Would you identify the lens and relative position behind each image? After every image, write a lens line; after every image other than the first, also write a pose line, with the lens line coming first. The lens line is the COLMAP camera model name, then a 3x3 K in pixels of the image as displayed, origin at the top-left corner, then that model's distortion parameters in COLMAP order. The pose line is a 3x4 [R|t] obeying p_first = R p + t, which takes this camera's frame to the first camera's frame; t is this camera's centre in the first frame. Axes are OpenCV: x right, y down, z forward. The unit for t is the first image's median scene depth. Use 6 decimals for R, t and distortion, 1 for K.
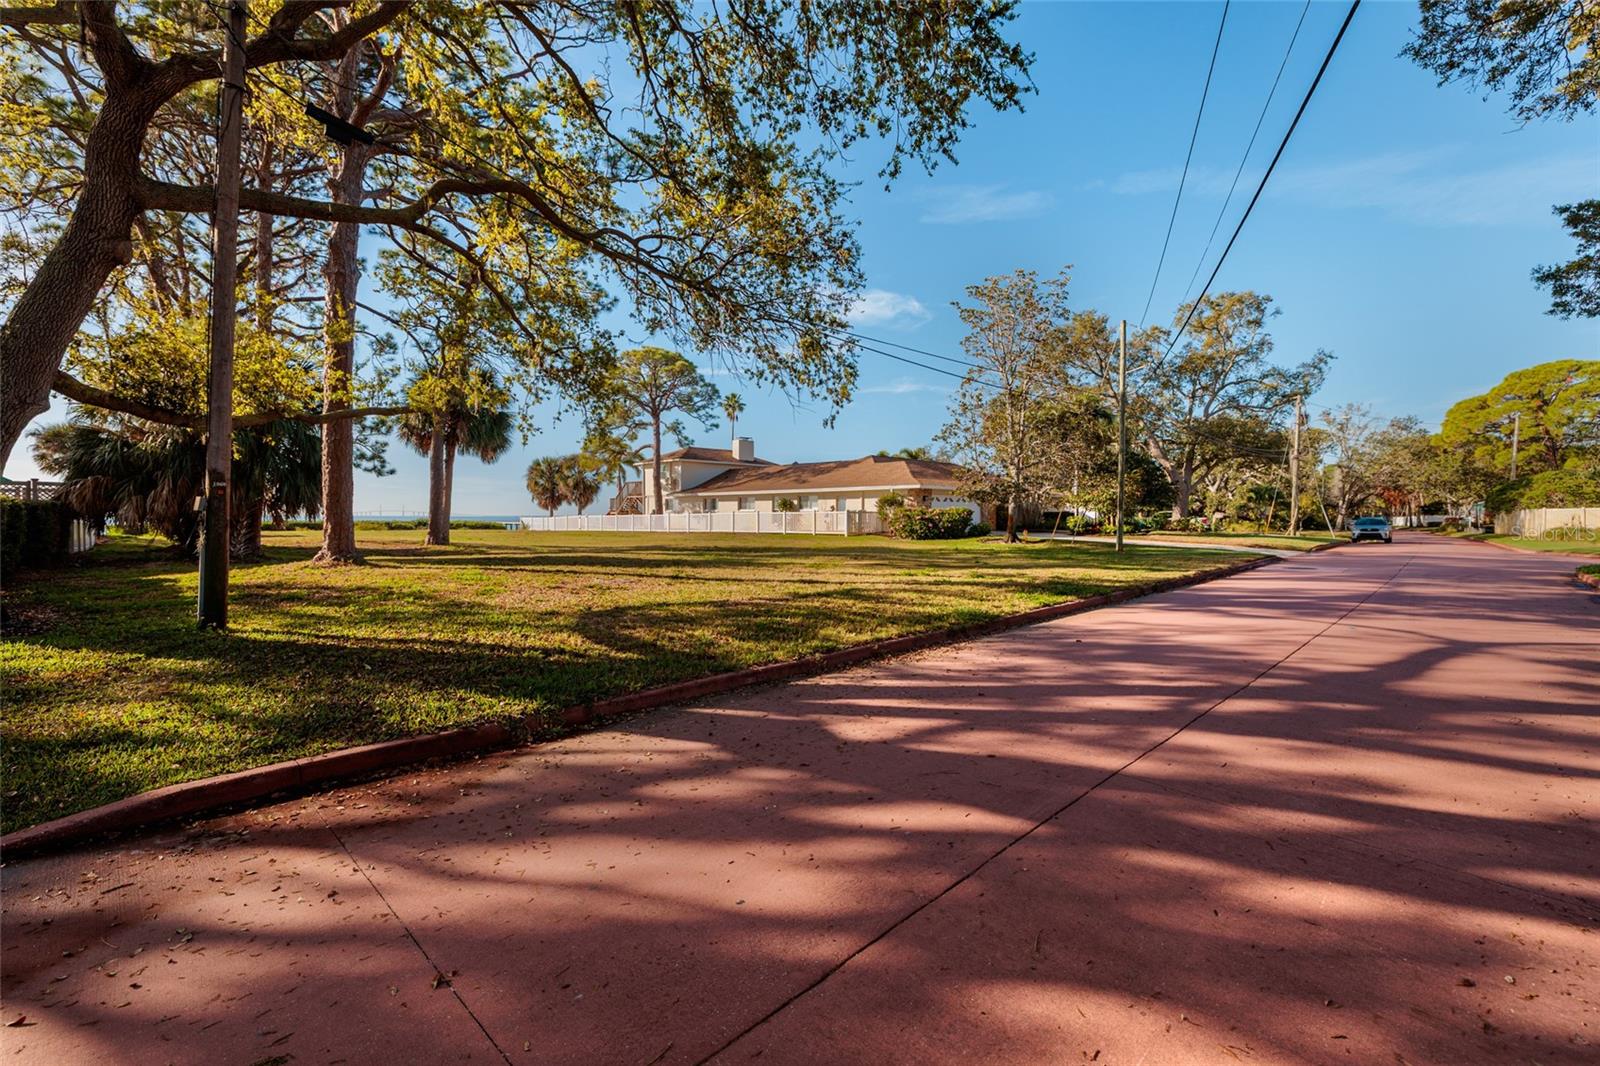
lens RADIAL K [[694.0, 0, 793.8], [0, 694.0, 519.1], [0, 0, 1]] dist [0.014646, -0.006070]
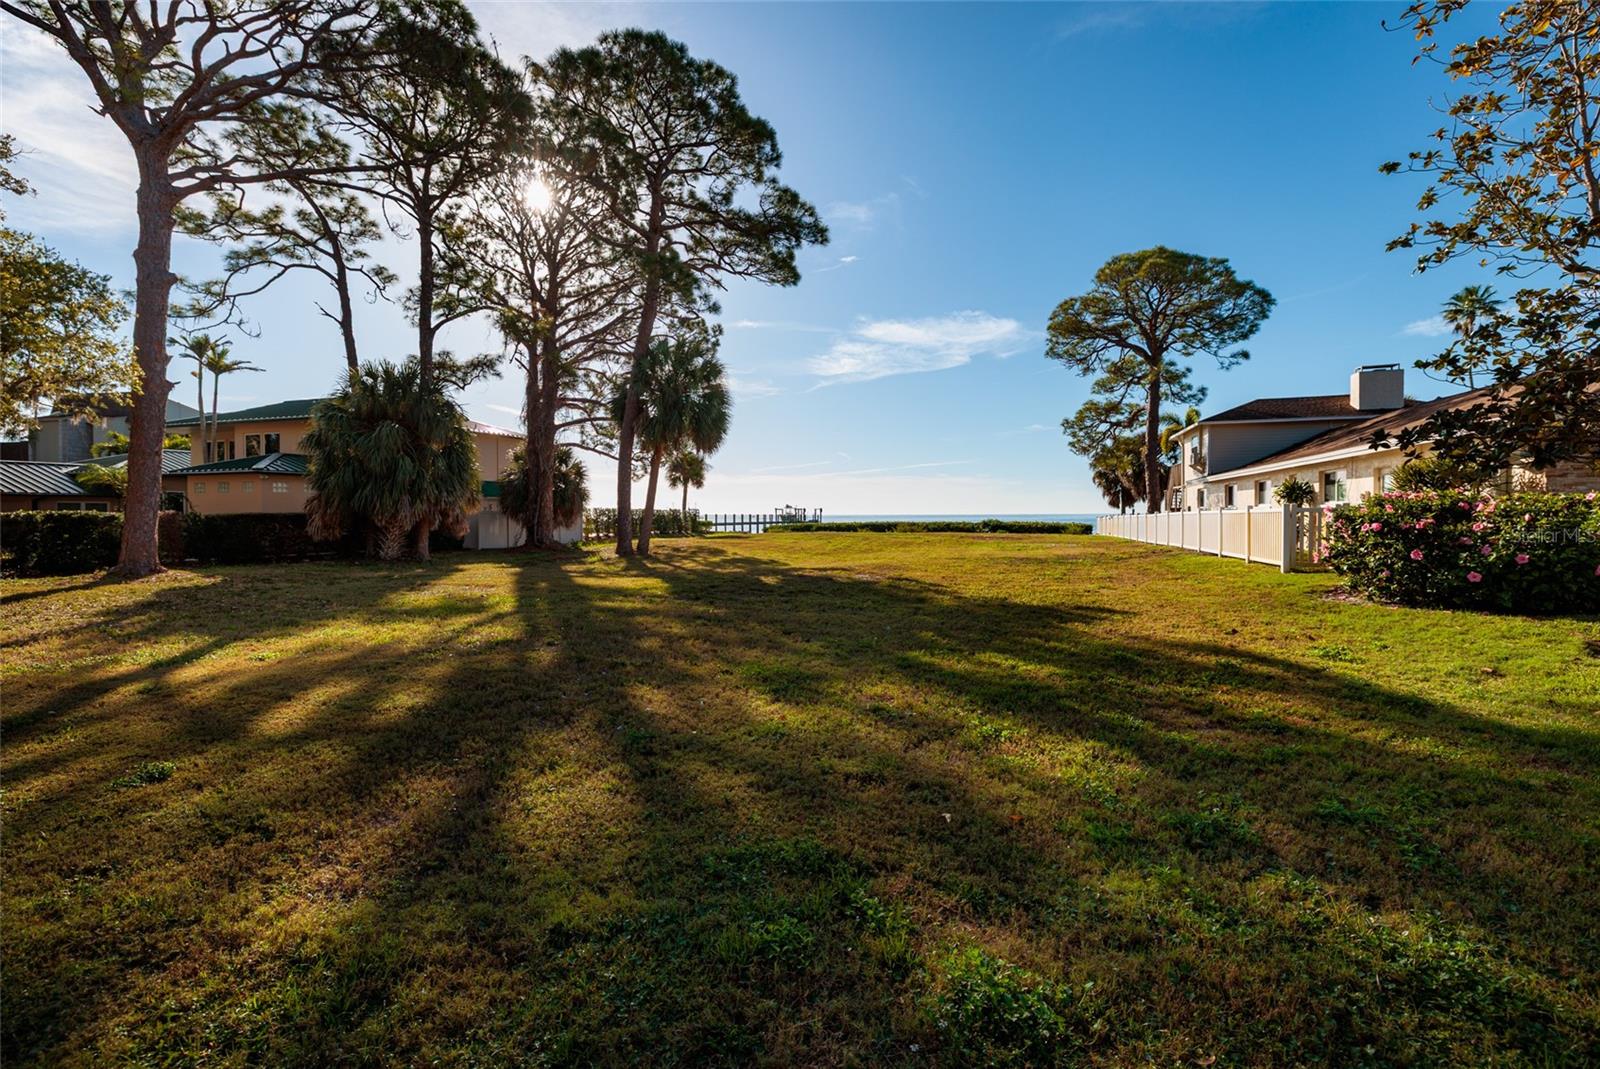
lens RADIAL K [[694.0, 0, 793.8], [0, 694.0, 520.6], [0, 0, 1]] dist [0.014646, -0.006070]
pose [[0.475241, 0.004765, -0.879843, 0.243403], [-0.000210, 0.999986, 0.005302, -0.004808], [0.879856, -0.002335, 0.475235, 0.481128]]
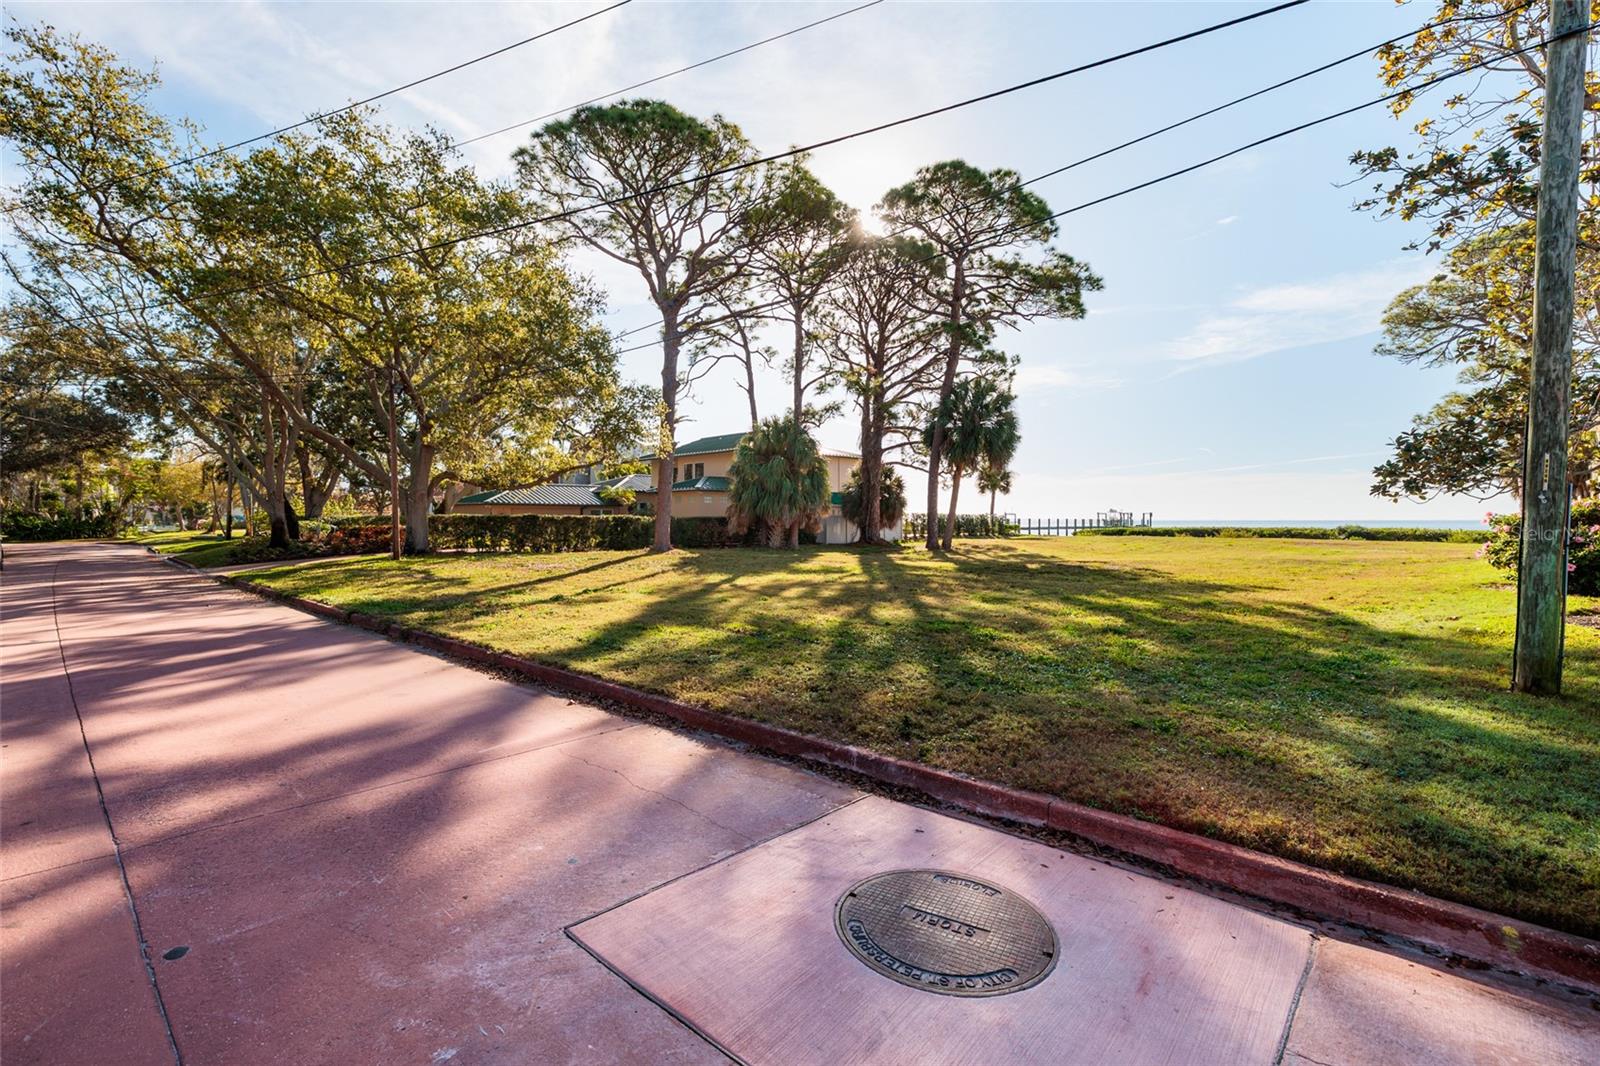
lens RADIAL K [[694.0, 0, 793.8], [0, 694.0, 519.1], [0, 0, 1]] dist [0.014646, -0.006070]
pose [[0.042486, -0.001853, -0.999095, 0.405810], [-0.004983, 0.999985, -0.002066, -0.003373], [0.999085, 0.005067, 0.042476, 0.450879]]
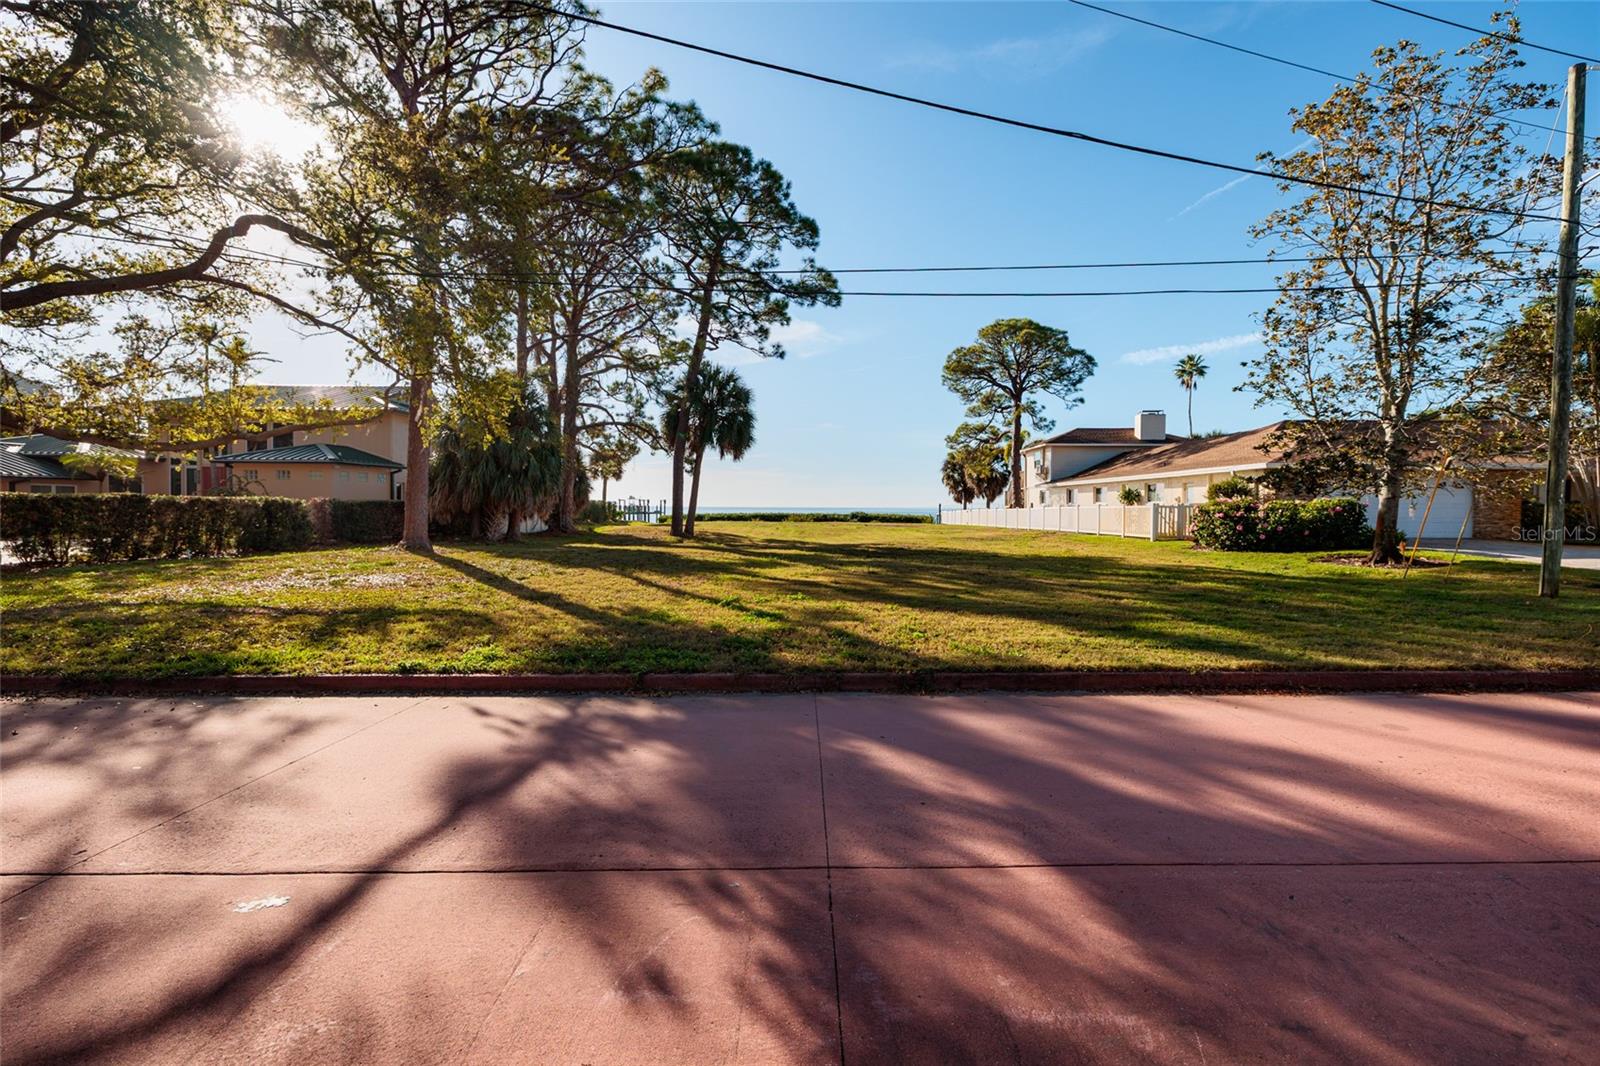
lens RADIAL K [[694.0, 0, 793.8], [0, 694.0, 519.1], [0, 0, 1]] dist [0.014646, -0.006070]
pose [[0.709386, 0.015091, -0.704659, 0.264667], [-0.007878, 0.999878, 0.013483, -0.003122], [0.704777, -0.004013, 0.709418, 0.205483]]
